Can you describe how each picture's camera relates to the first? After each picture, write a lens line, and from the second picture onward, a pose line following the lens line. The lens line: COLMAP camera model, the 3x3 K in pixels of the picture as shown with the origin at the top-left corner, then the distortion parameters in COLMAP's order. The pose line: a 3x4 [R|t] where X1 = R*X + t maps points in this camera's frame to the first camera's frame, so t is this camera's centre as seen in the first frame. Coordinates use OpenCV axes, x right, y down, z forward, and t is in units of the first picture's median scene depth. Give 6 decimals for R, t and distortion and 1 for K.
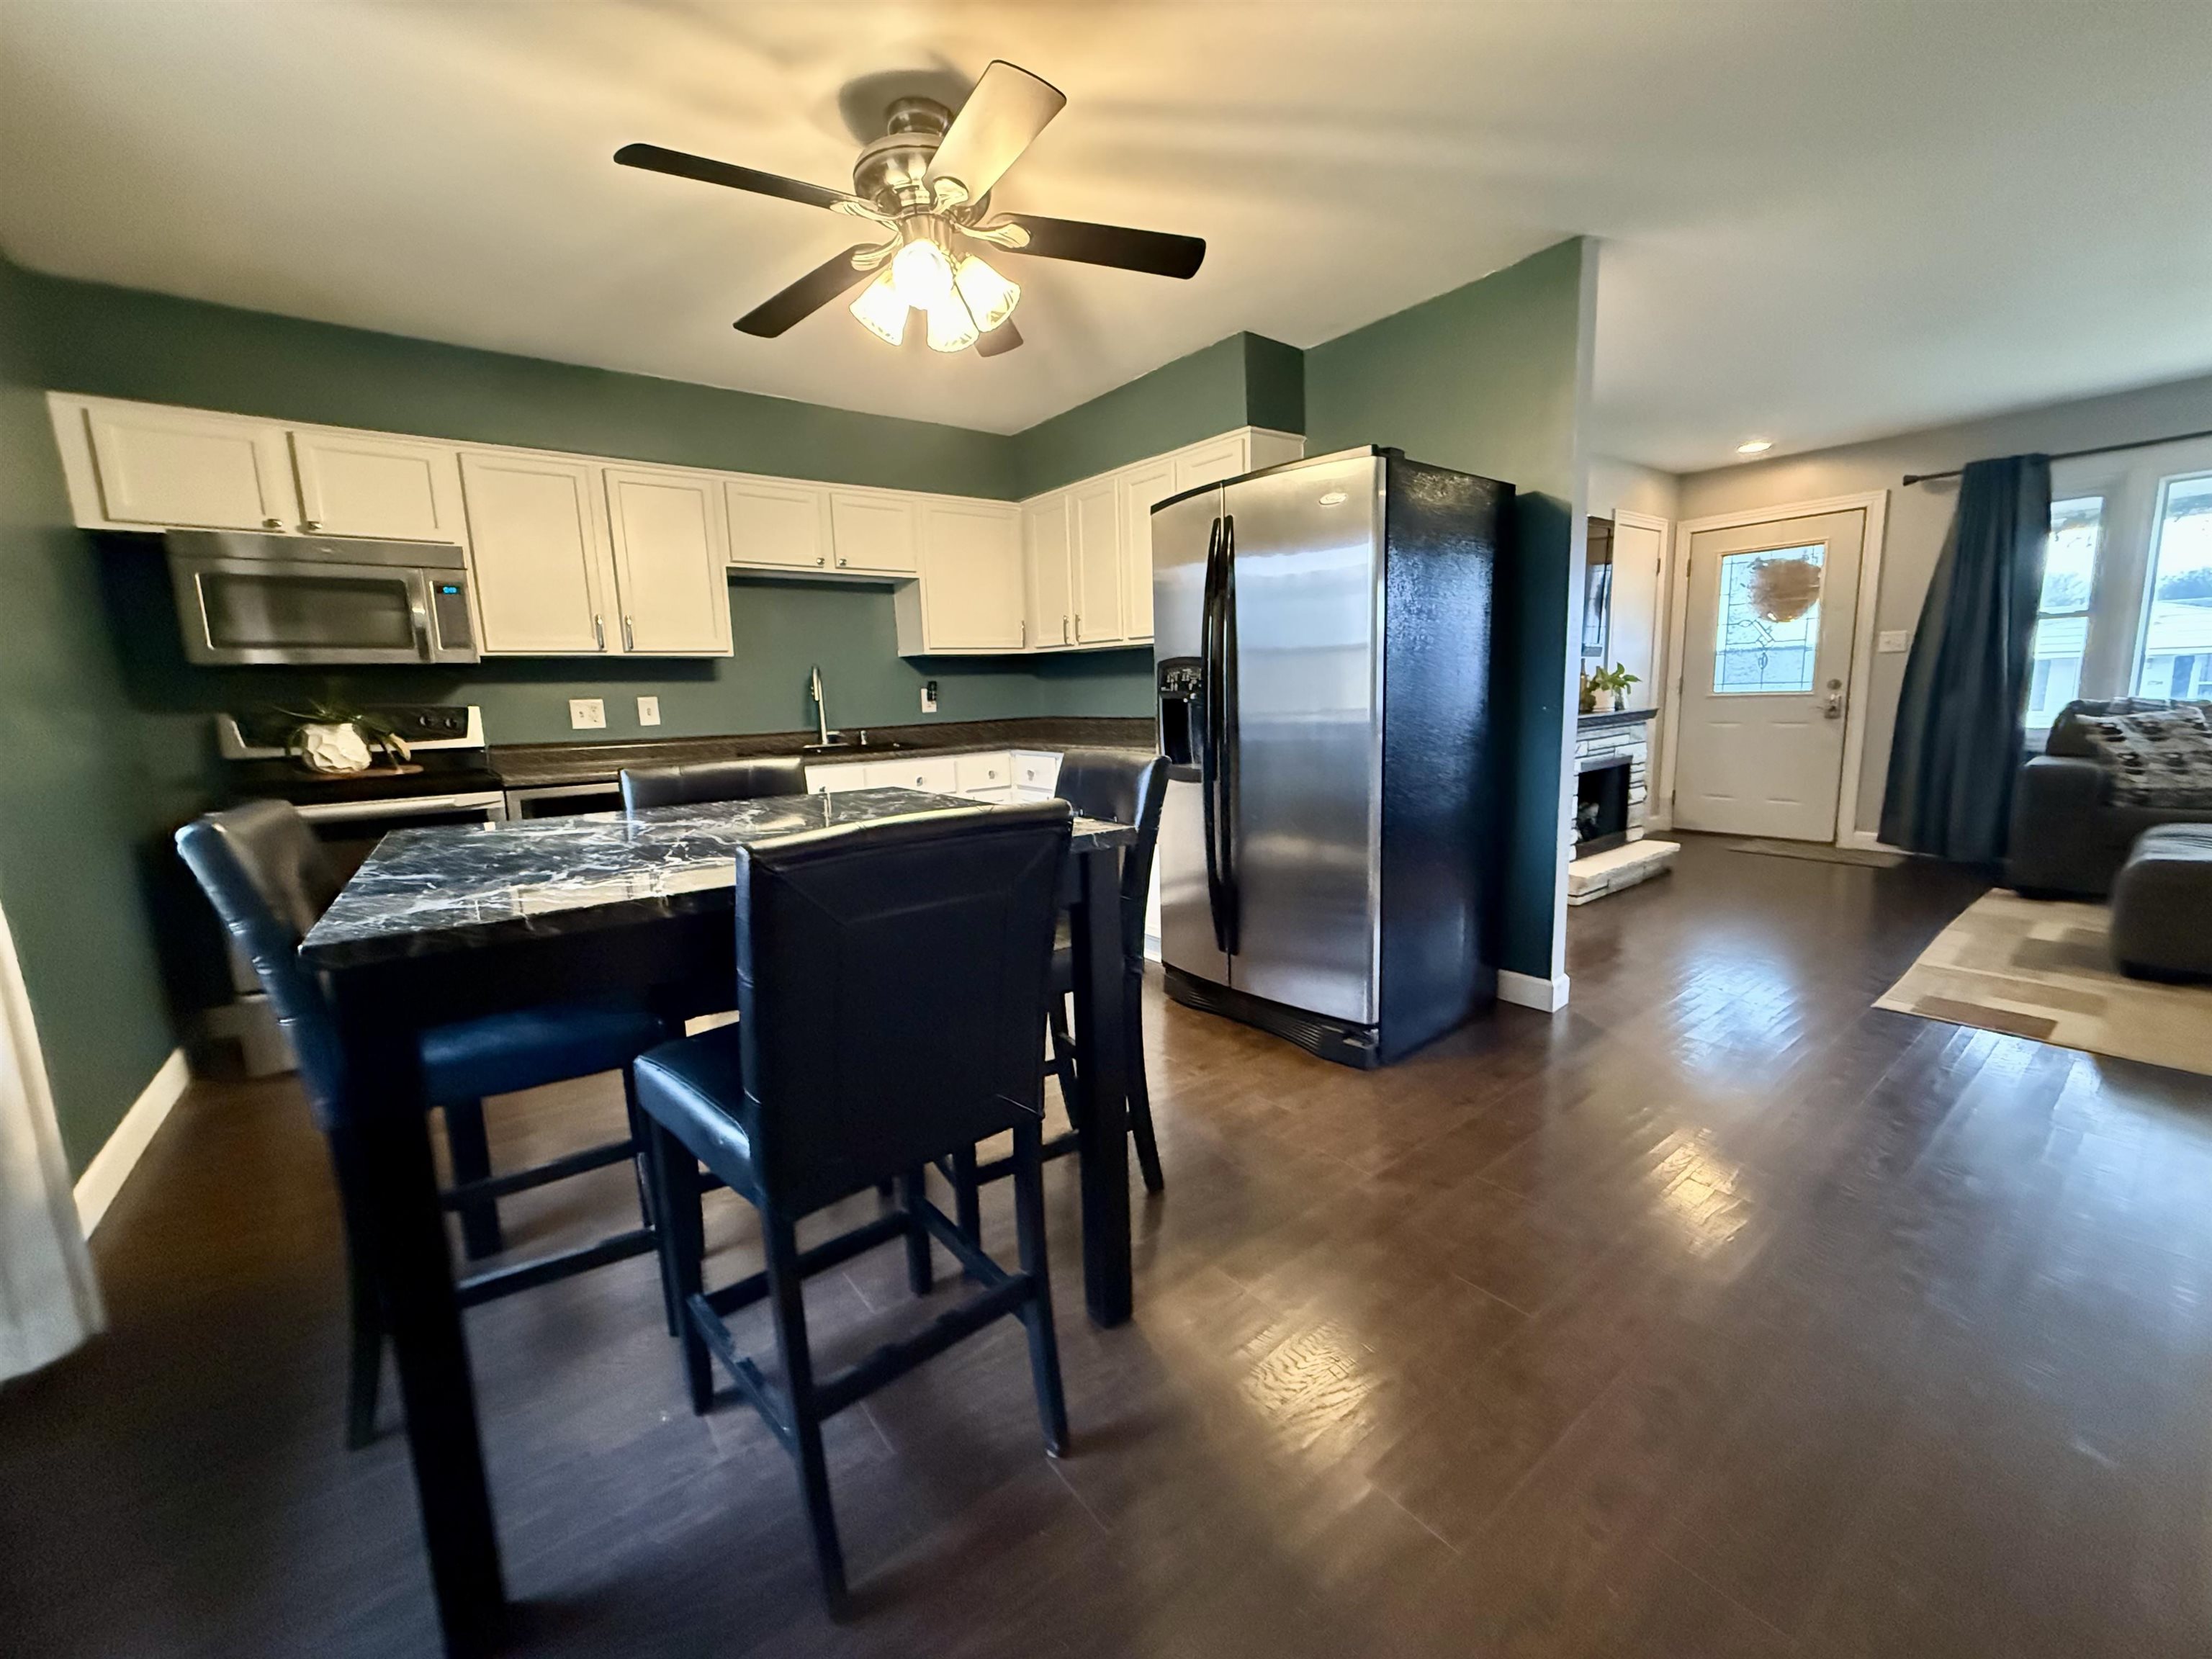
lens RADIAL K [[879.9, 0, 1109.1], [0, 879.9, 826.3], [0, 0, 1]] dist [0.000550, -0.000090]
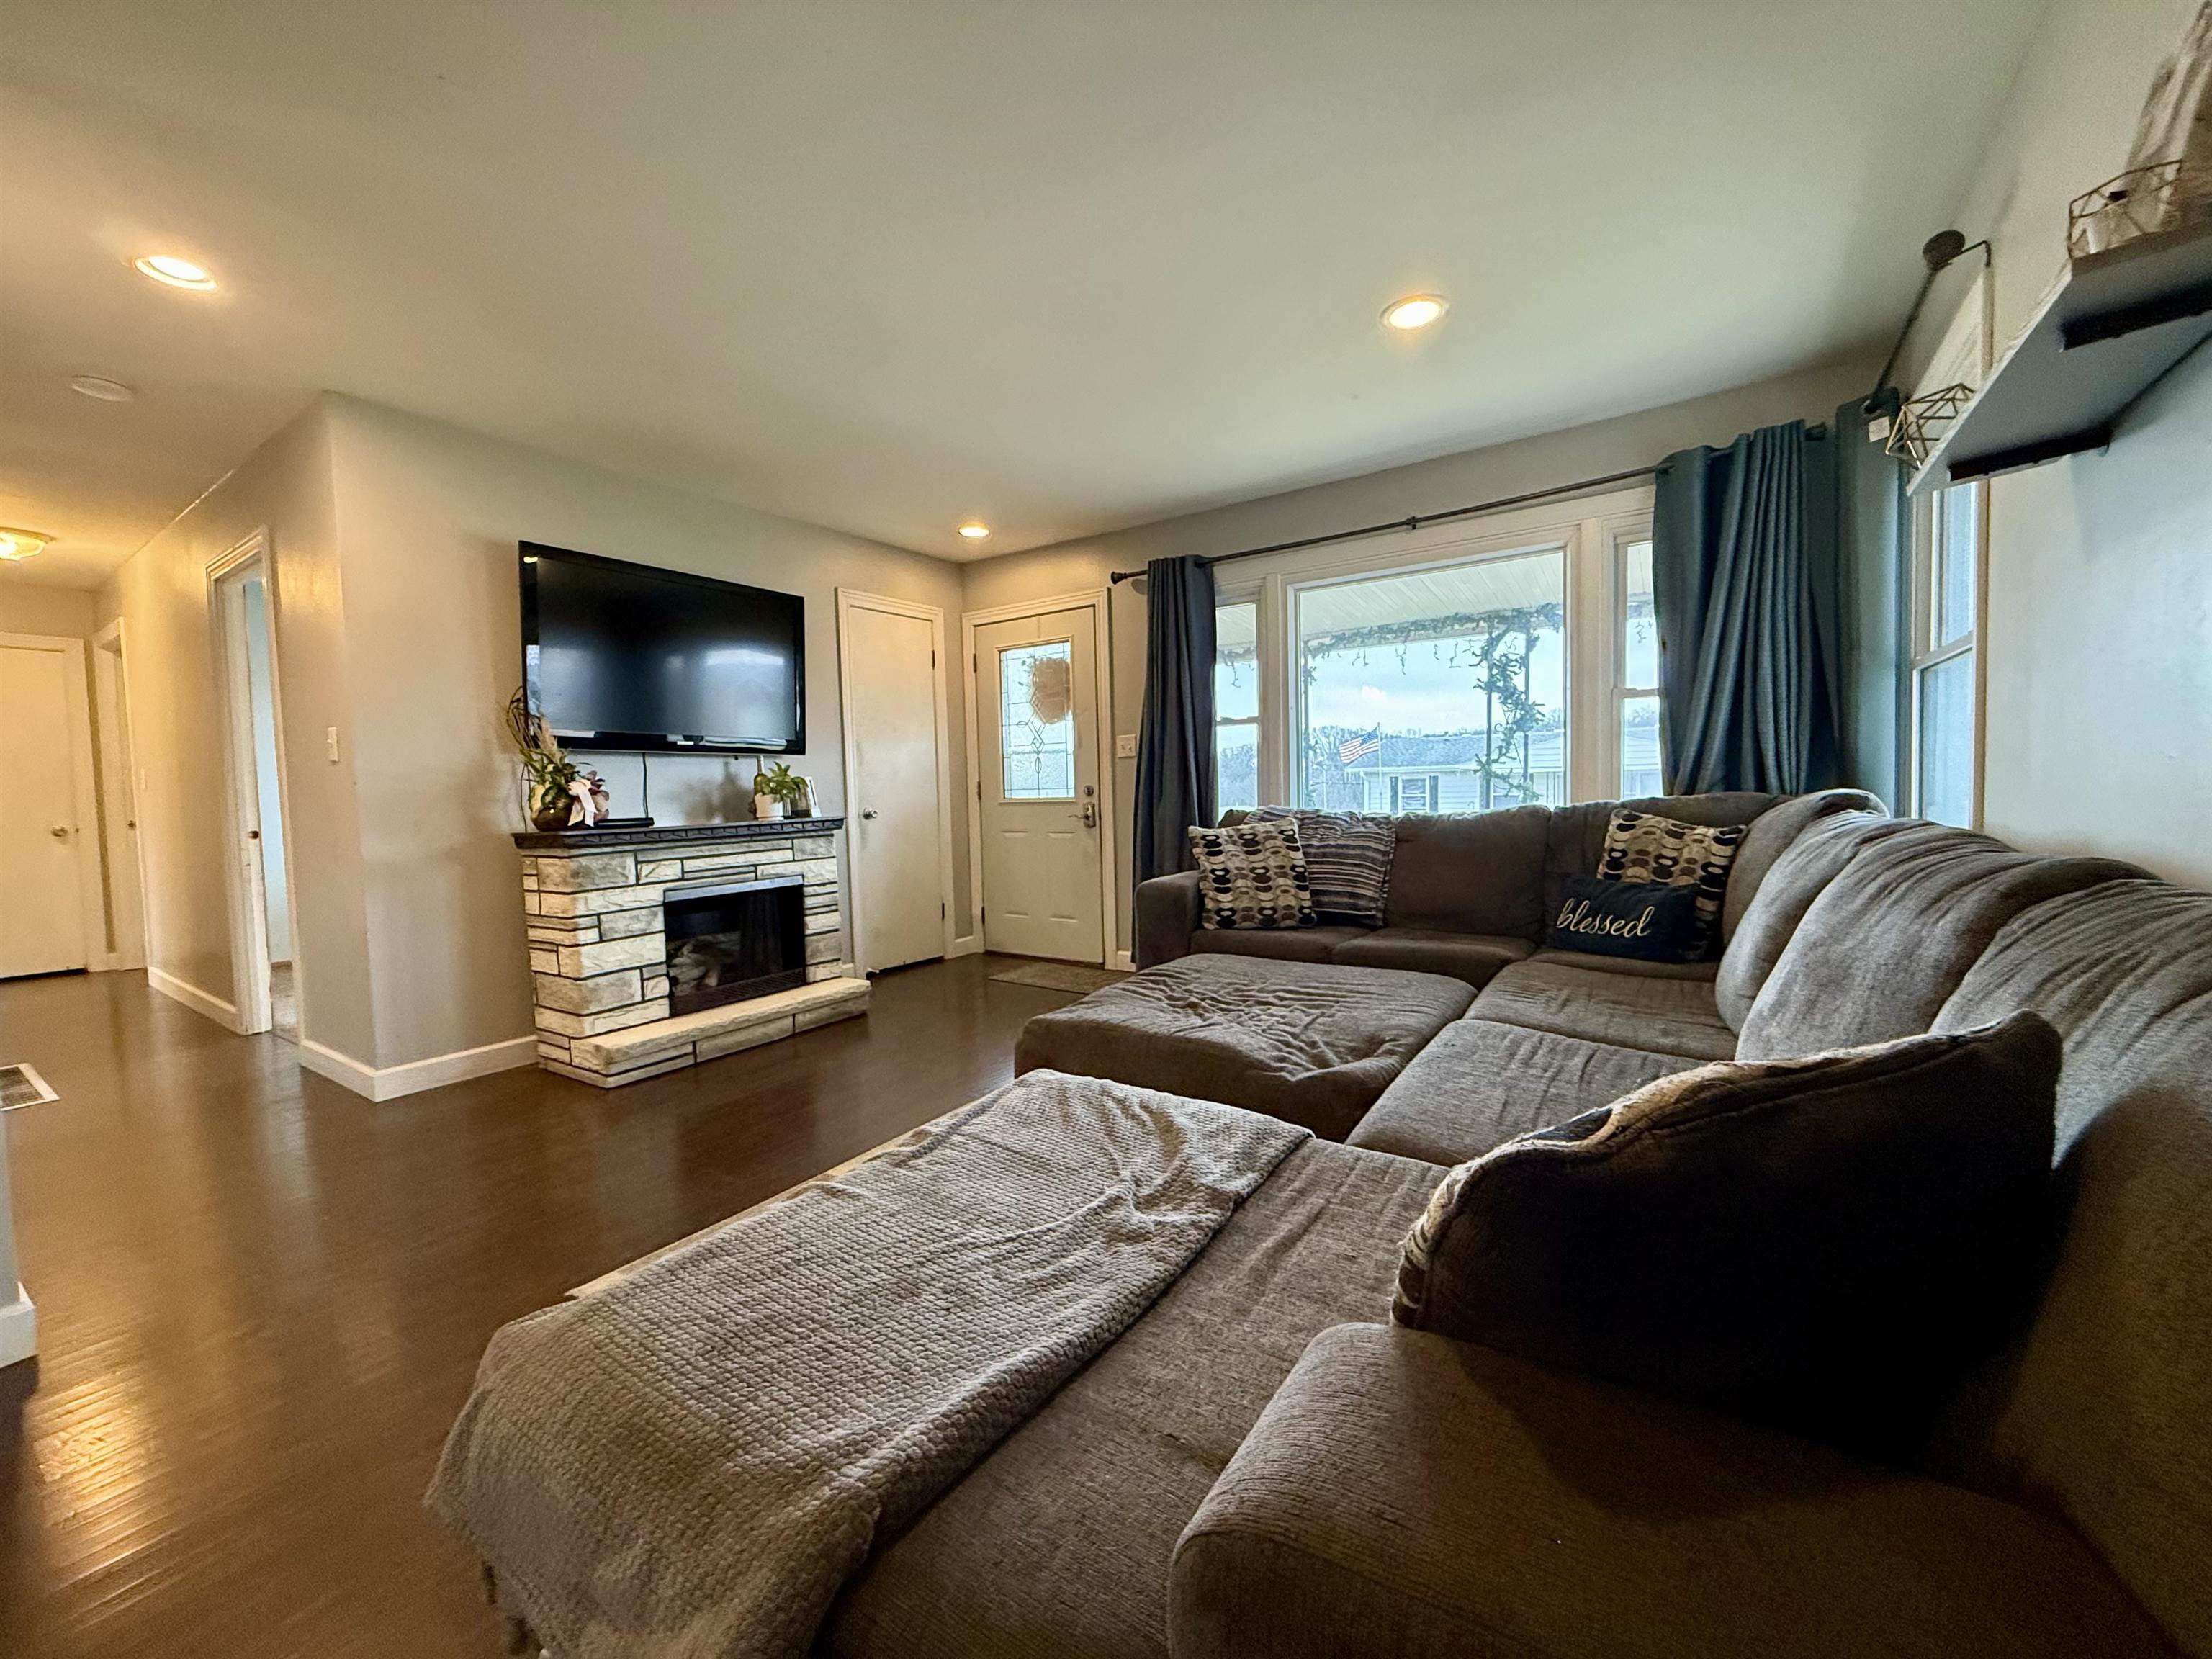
lens RADIAL K [[879.9, 0, 1098.3], [0, 879.9, 829.8], [0, 0, 1]] dist [0.000550, -0.000090]
pose [[0.951274, -0.005501, 0.308299, 0.646096], [0.039694, 0.993706, -0.104749, -0.028265], [-0.305782, 0.111883, 0.945505, 0.156169]]
